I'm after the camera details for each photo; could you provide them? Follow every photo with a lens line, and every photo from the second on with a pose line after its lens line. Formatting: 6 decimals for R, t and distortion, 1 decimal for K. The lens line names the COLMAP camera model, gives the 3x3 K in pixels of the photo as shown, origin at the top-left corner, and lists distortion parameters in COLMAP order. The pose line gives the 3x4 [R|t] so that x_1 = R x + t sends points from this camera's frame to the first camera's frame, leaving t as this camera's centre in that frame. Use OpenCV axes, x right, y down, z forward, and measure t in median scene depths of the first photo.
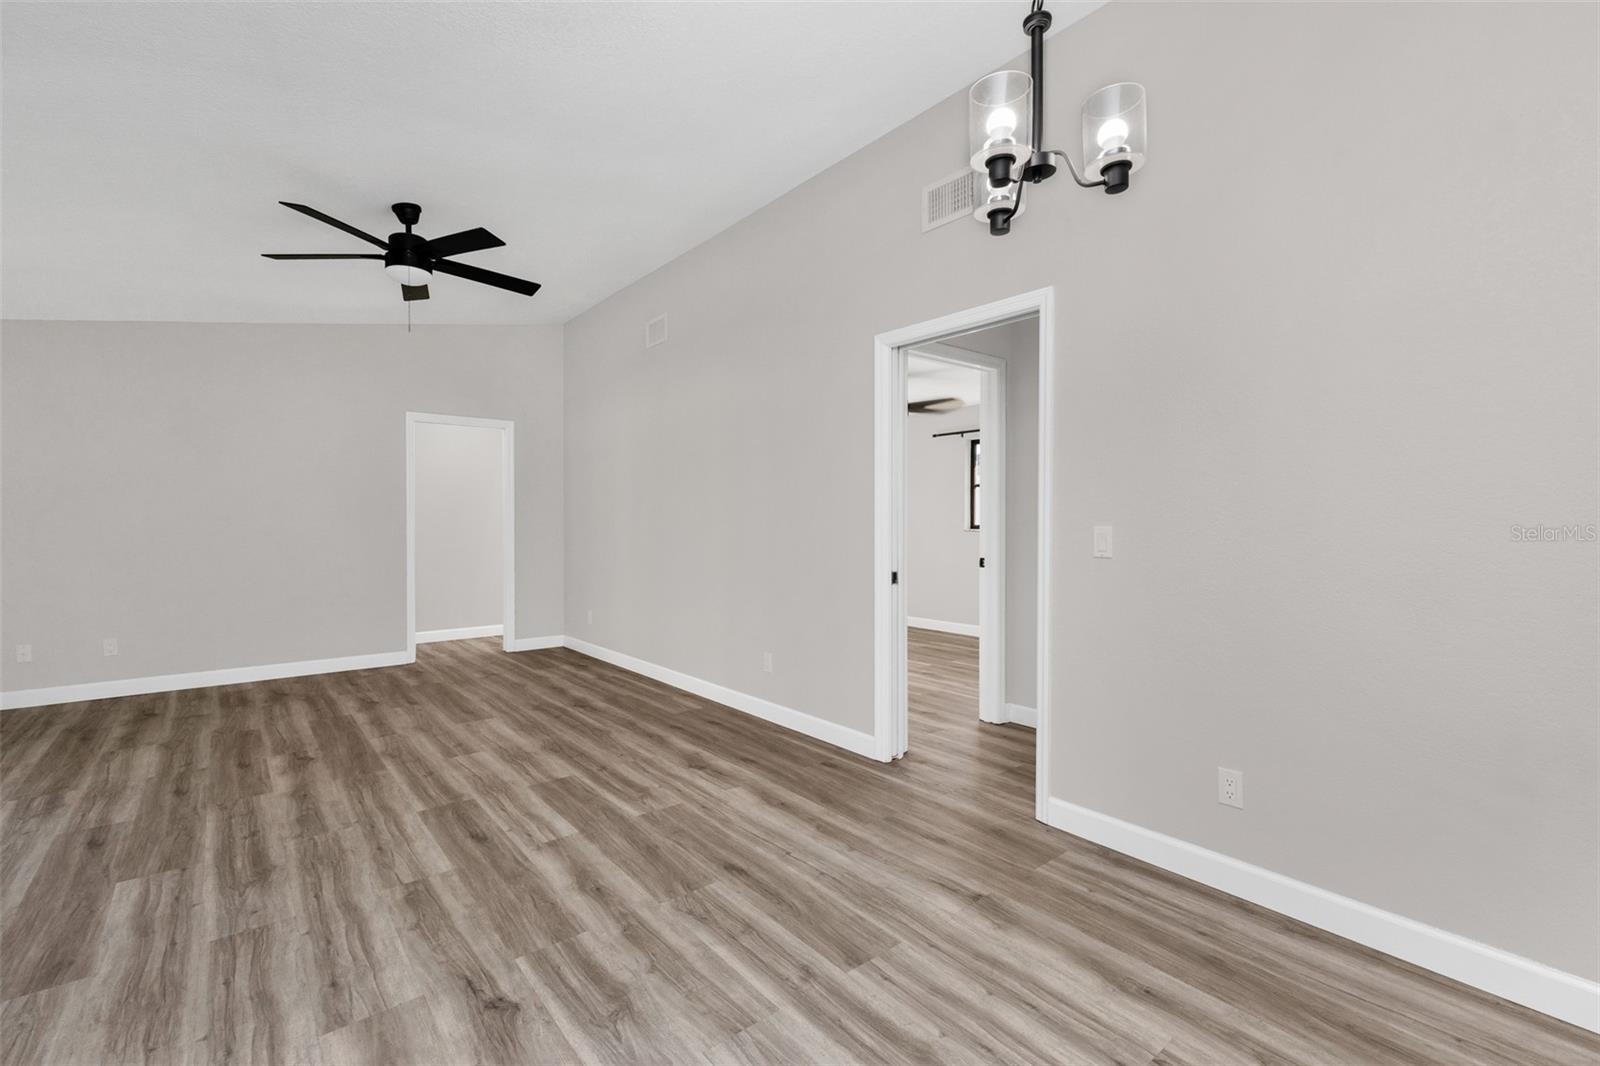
lens RADIAL K [[690.9, 0, 774.9], [0, 690.9, 527.7], [0, 0, 1]] dist [0.008355, 0.000044]
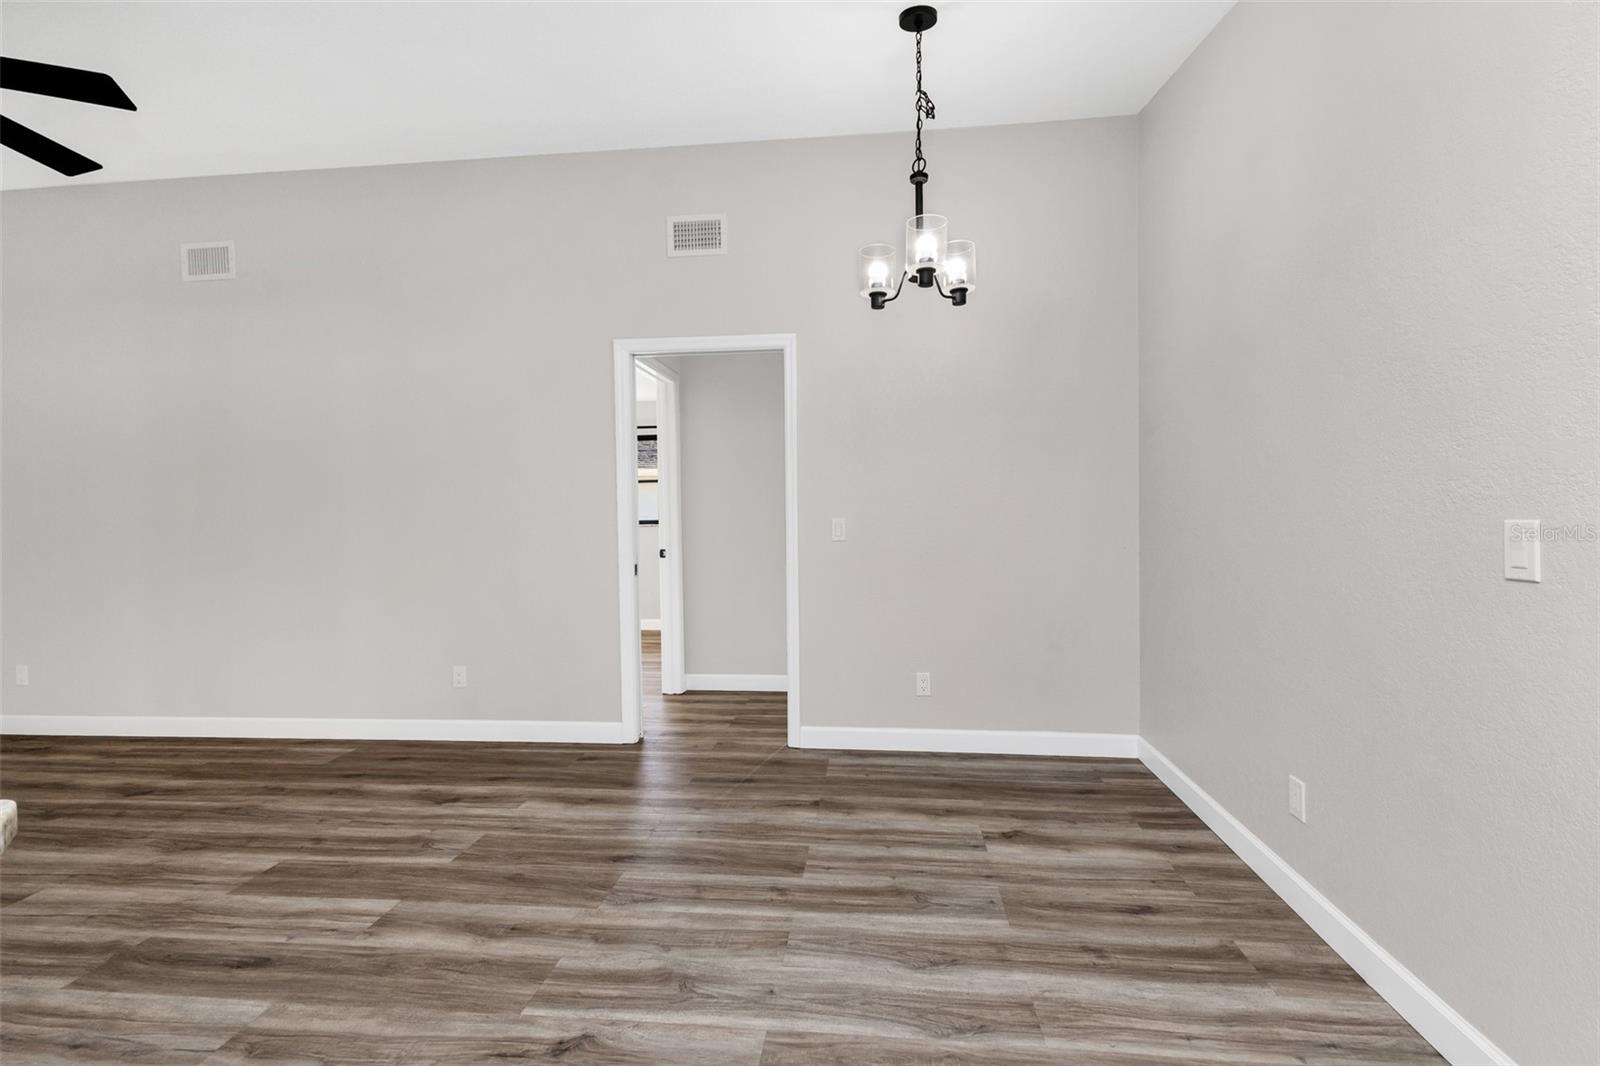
lens RADIAL K [[688.7, 0, 803.6], [0, 688.7, 529.8], [0, 0, 1]] dist [0.015516, -0.004981]
pose [[0.700144, -0.023675, 0.713609, -0.443158], [0.018589, 0.999716, 0.014929, -0.000283], [-0.713759, 0.002813, 0.700386, 0.073622]]
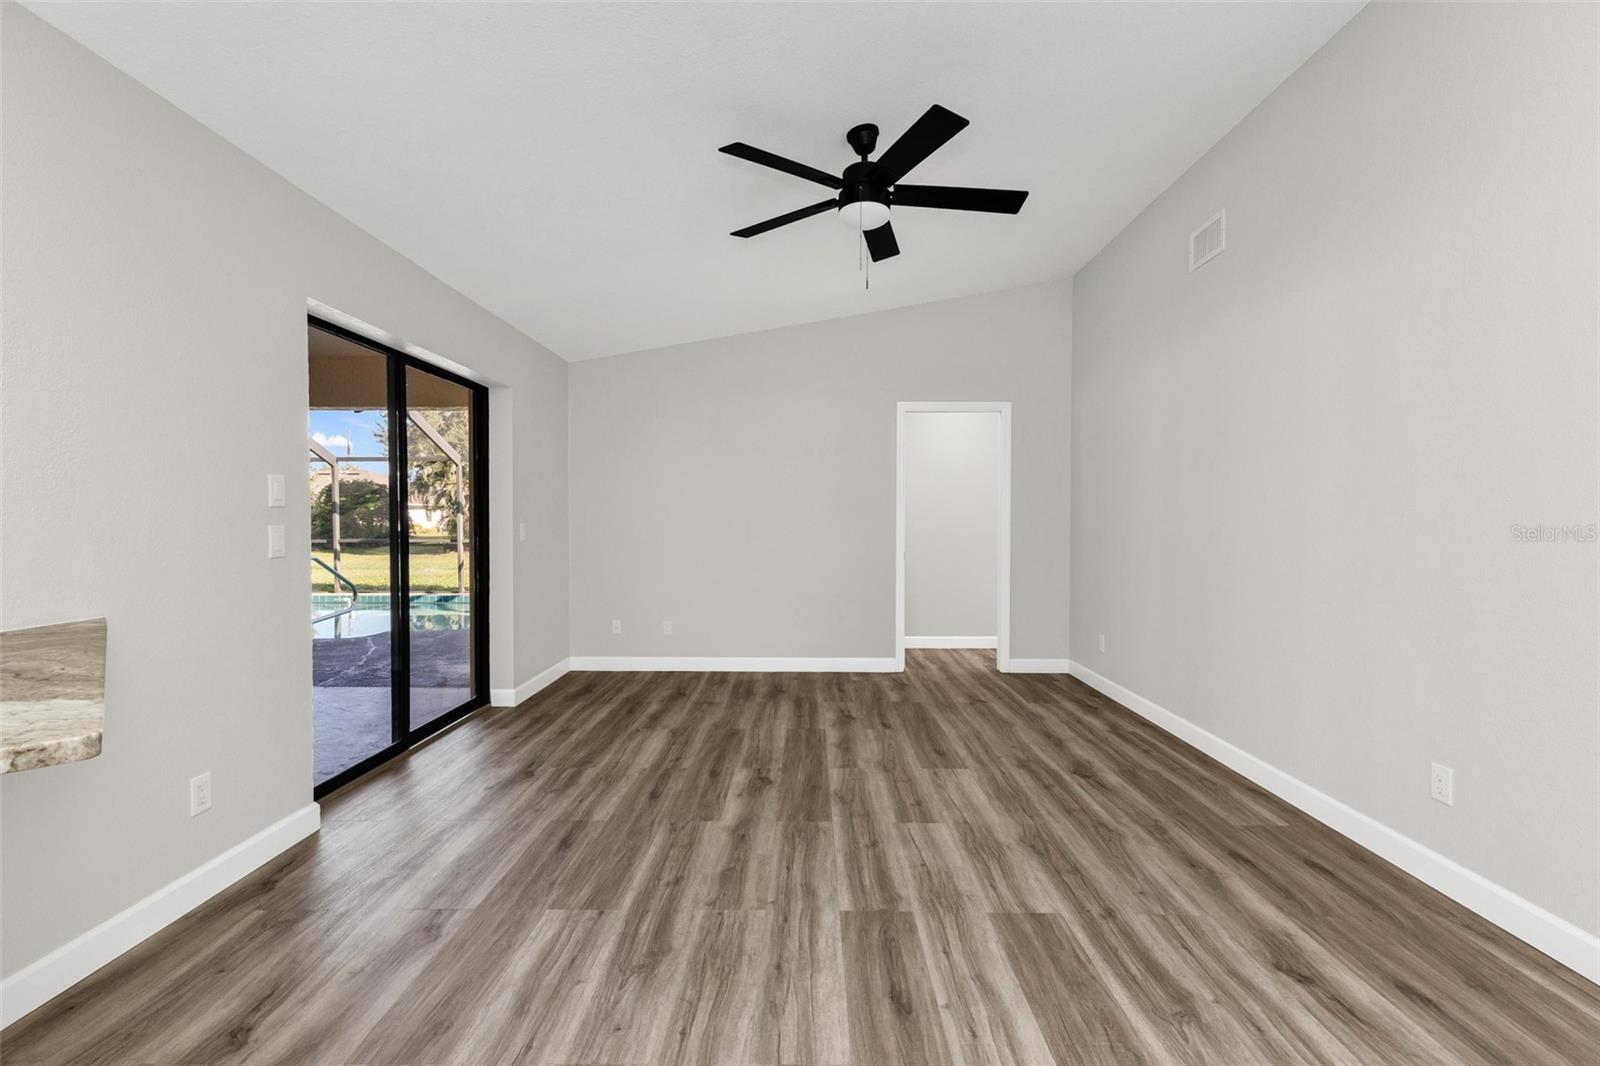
lens RADIAL K [[703.4, 0, 805.5], [0, 703.4, 528.6], [0, 0, 1]] dist [0.009050, -0.000313]
pose [[0.781745, 0.008591, -0.623539, -0.072888], [-0.006615, 0.999963, 0.005485, -0.001196], [0.623563, -0.000163, 0.781773, 0.355577]]
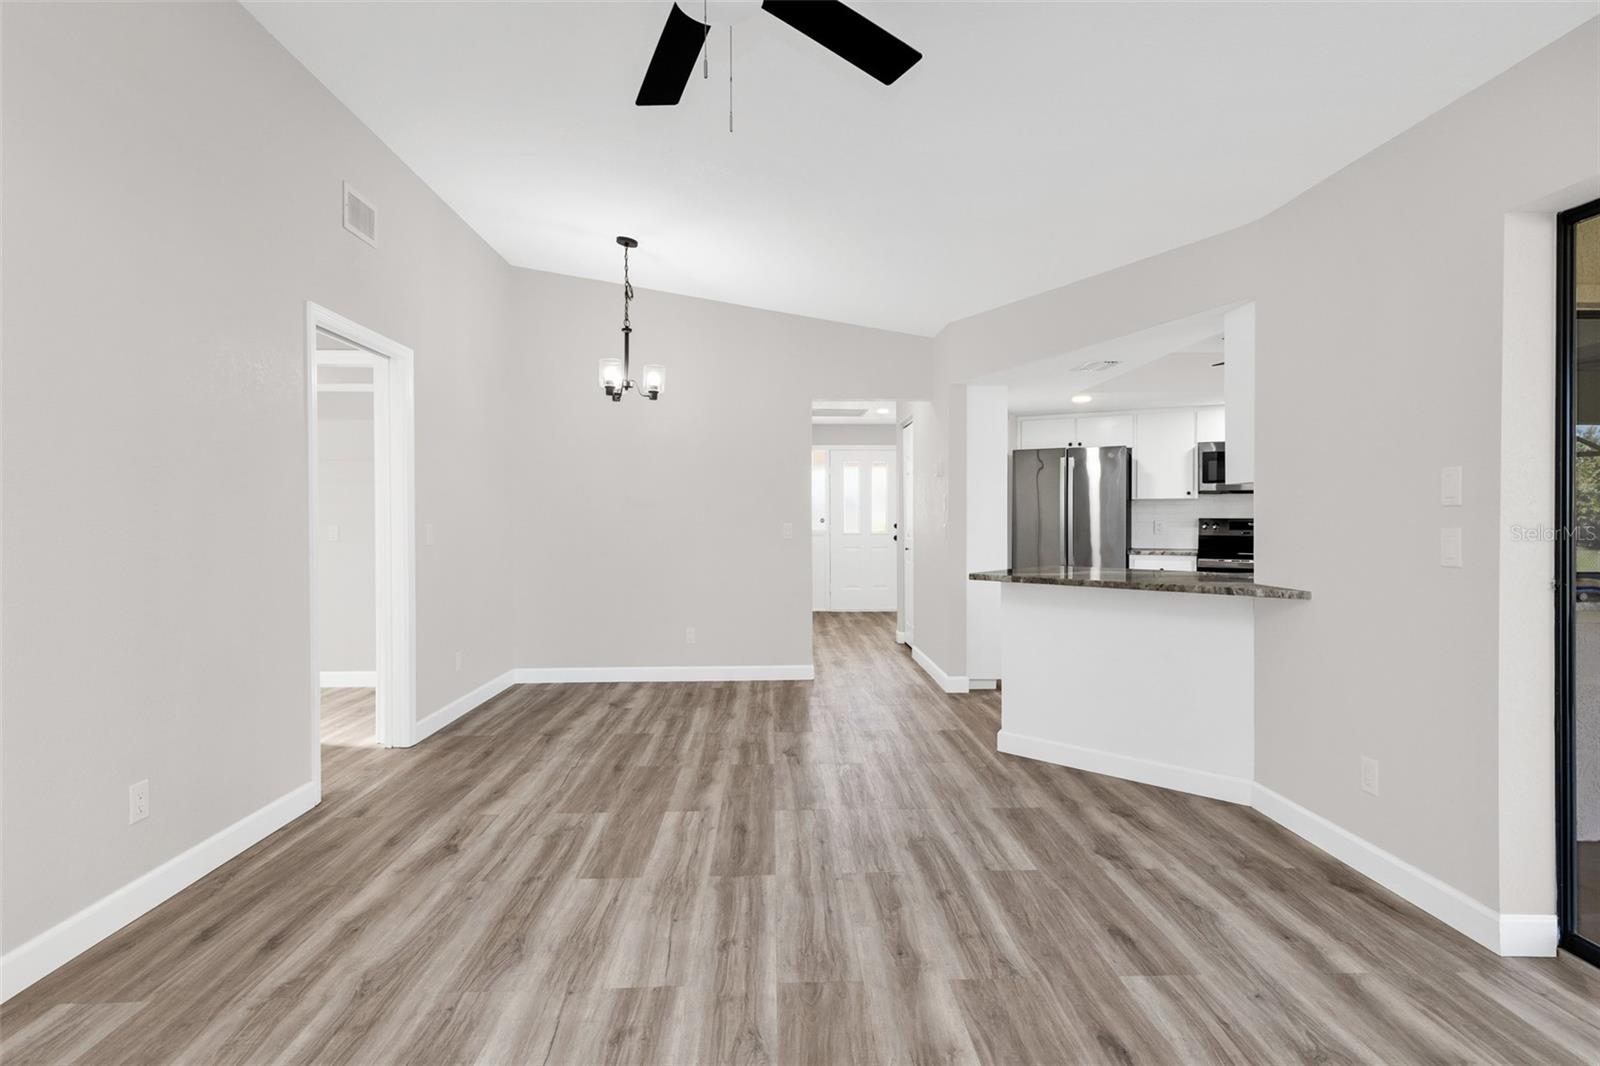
lens RADIAL K [[841.5, 0, 805.8], [0, 841.5, 525.8], [0, 0, 1]] dist [0.039038, 0.000044]
pose [[-0.810491, -0.000835, 0.585751, -1.032418], [0.009466, 0.999850, 0.014523, -0.014532], [-0.585675, 0.017316, -0.810361, 1.626569]]
